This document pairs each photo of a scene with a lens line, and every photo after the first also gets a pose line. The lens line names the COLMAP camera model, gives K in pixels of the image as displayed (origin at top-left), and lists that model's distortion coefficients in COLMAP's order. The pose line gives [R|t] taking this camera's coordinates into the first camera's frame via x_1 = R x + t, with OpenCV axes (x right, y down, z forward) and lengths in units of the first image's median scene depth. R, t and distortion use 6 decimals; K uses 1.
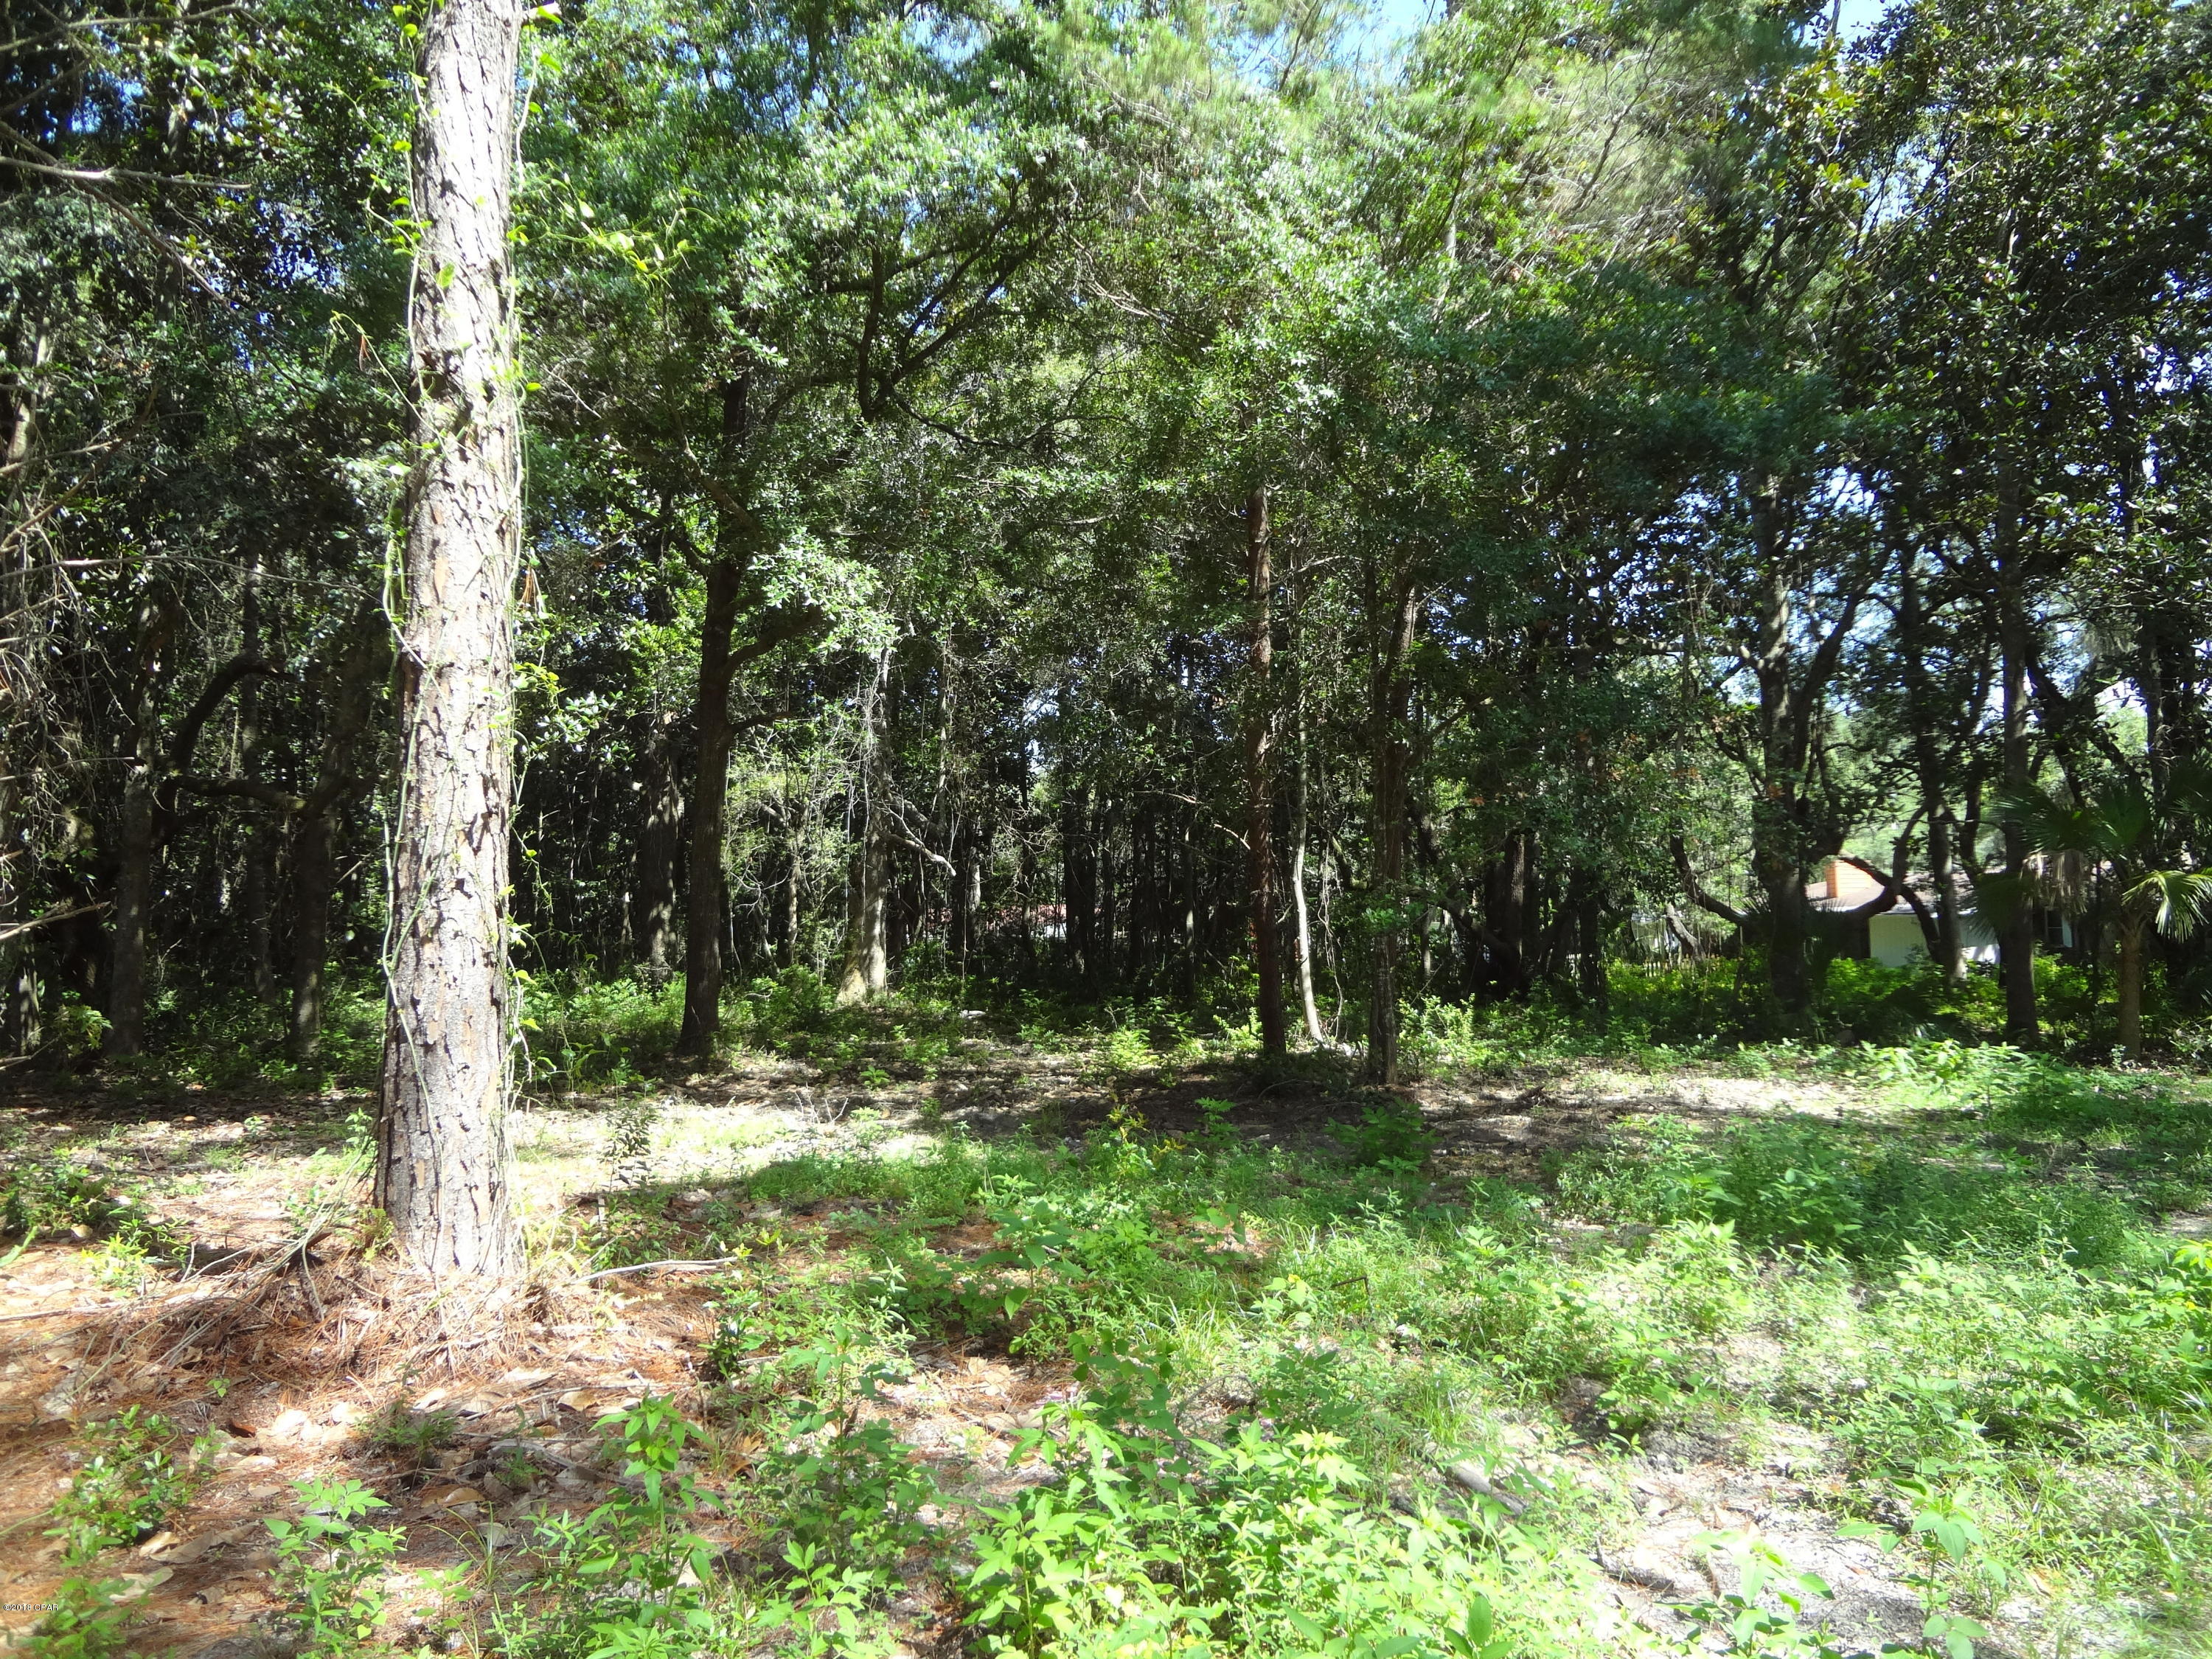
lens RADIAL K [[1658.2, 0, 1106.0], [0, 1658.2, 829.5], [0, 0, 1]] dist [-0.020787, 0.002231]
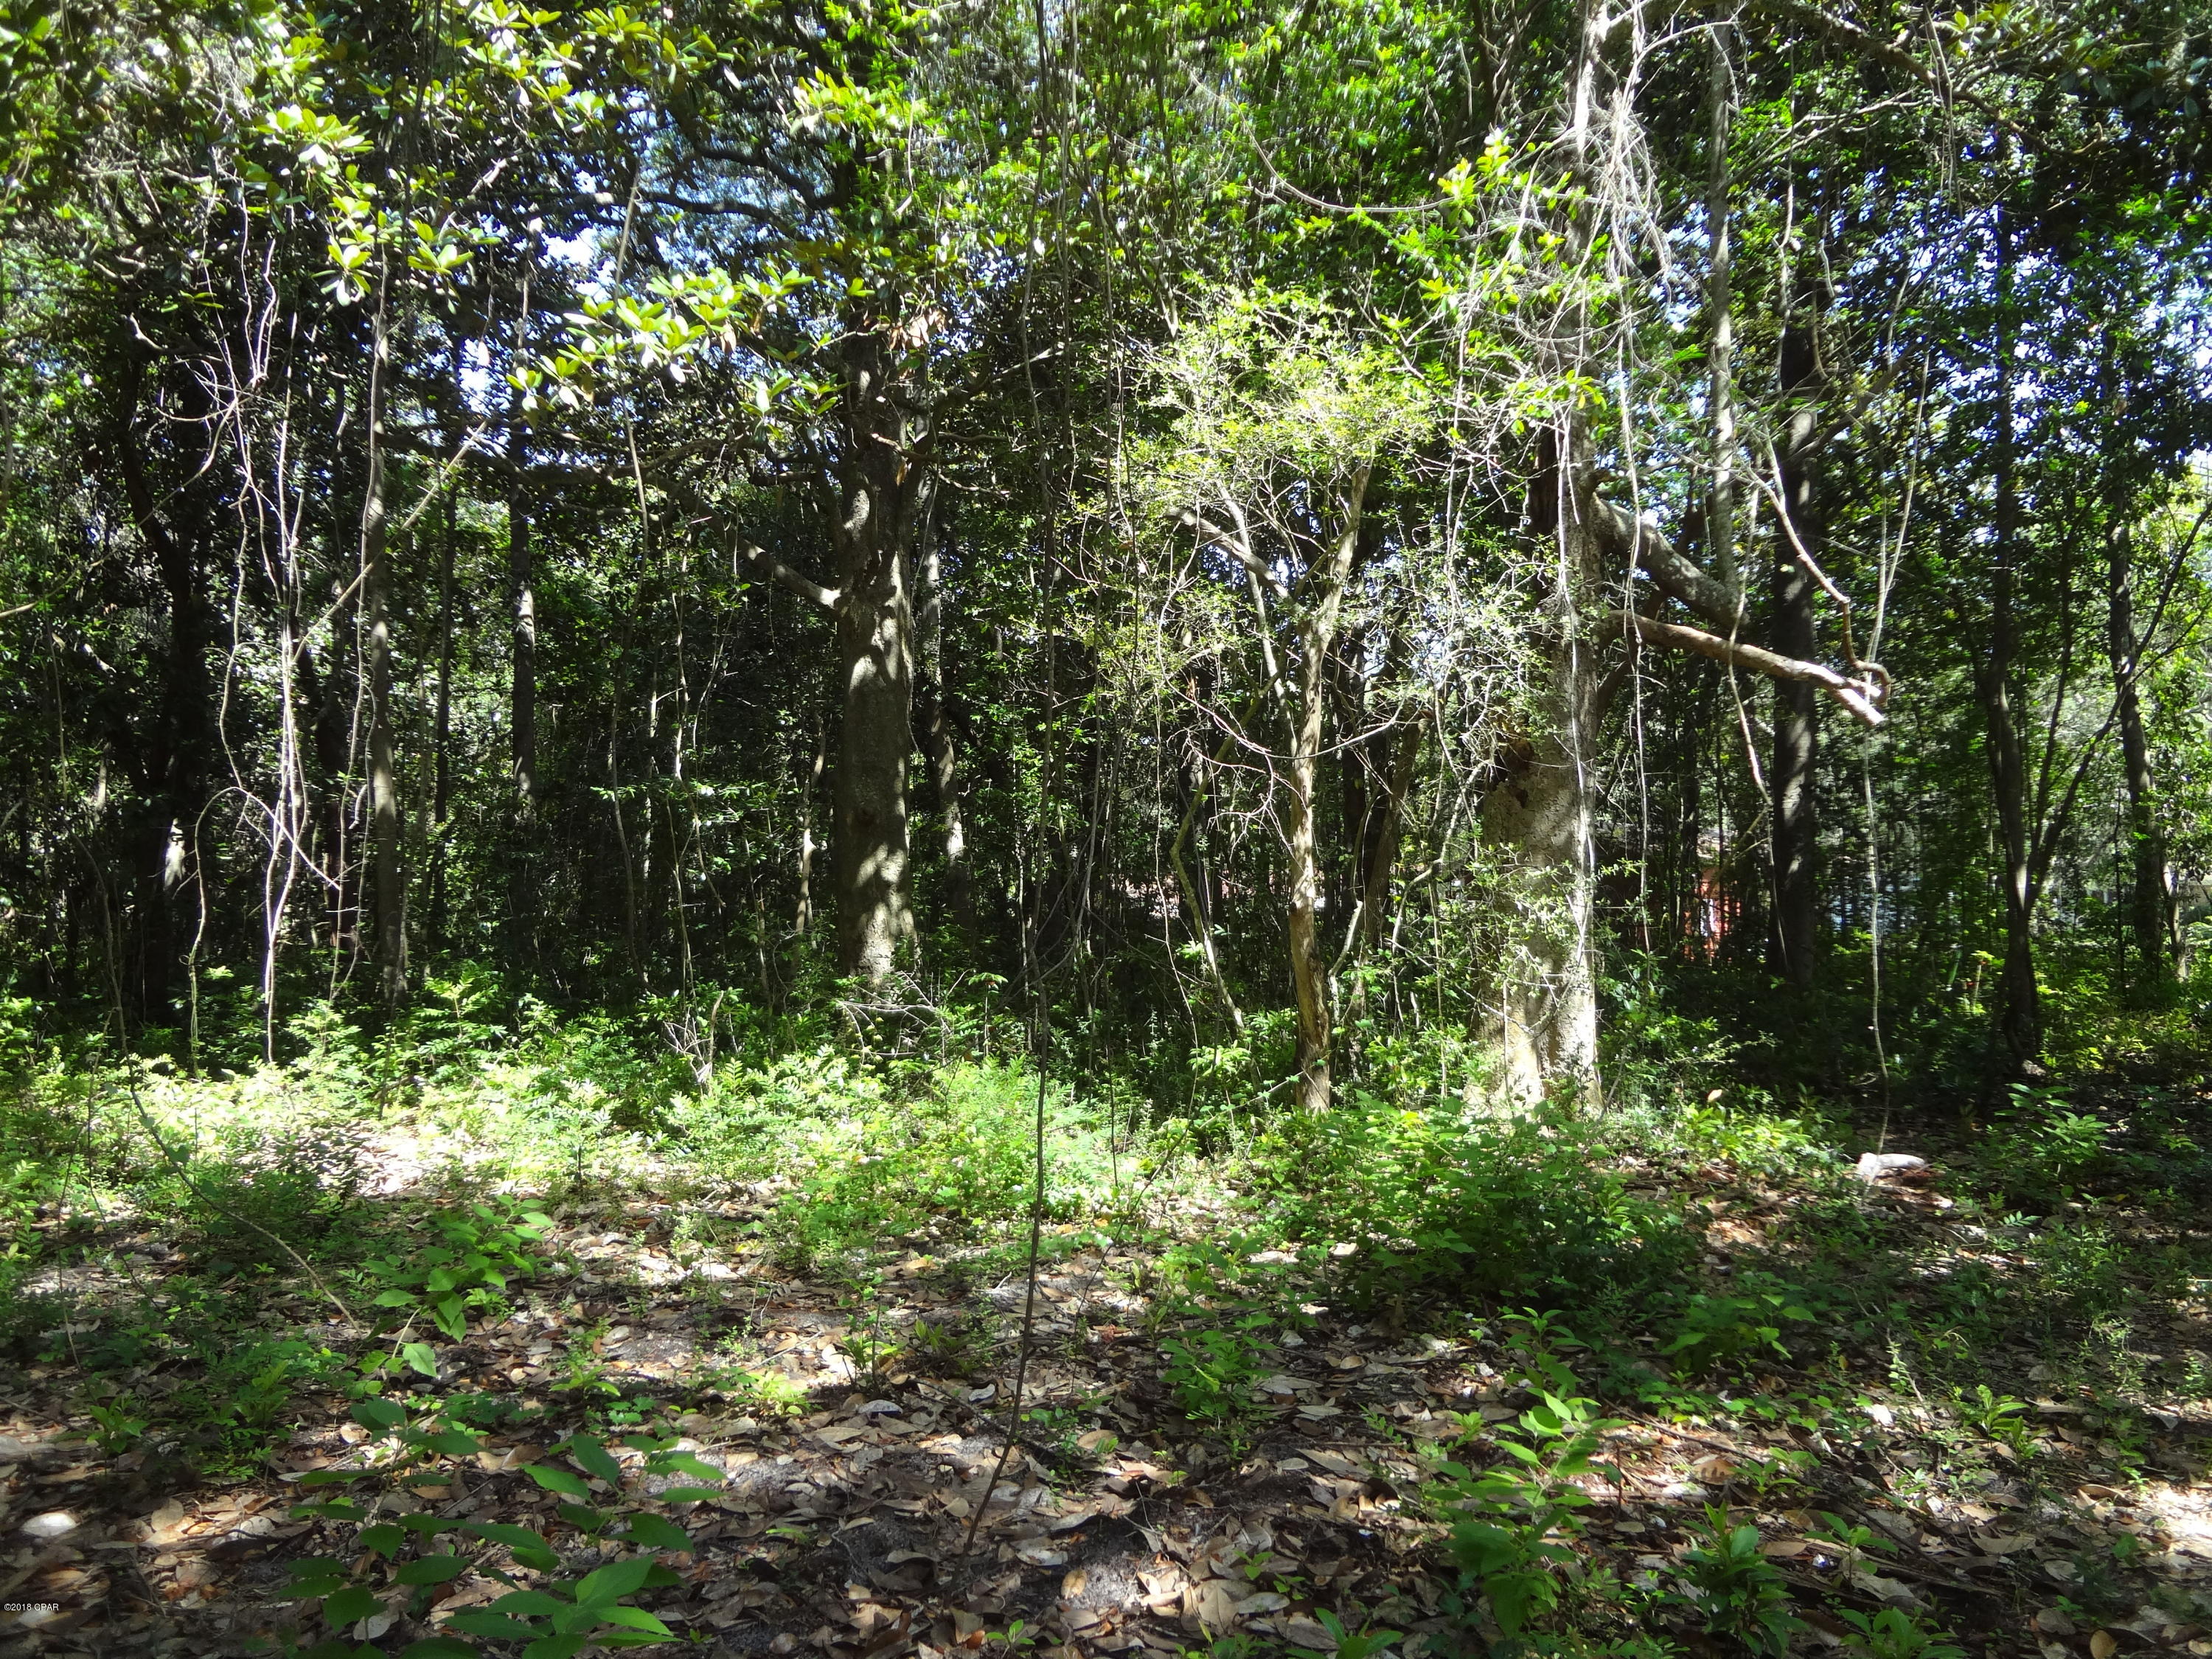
lens RADIAL K [[1655.8, 0, 1117.6], [0, 1655.8, 831.9], [0, 0, 1]] dist [-0.036572, 0.006321]
pose [[0.995860, -0.004534, -0.090787, -0.162101], [0.005755, 0.999896, 0.013195, 0.034519], [0.090718, -0.013663, 0.995783, 0.548060]]
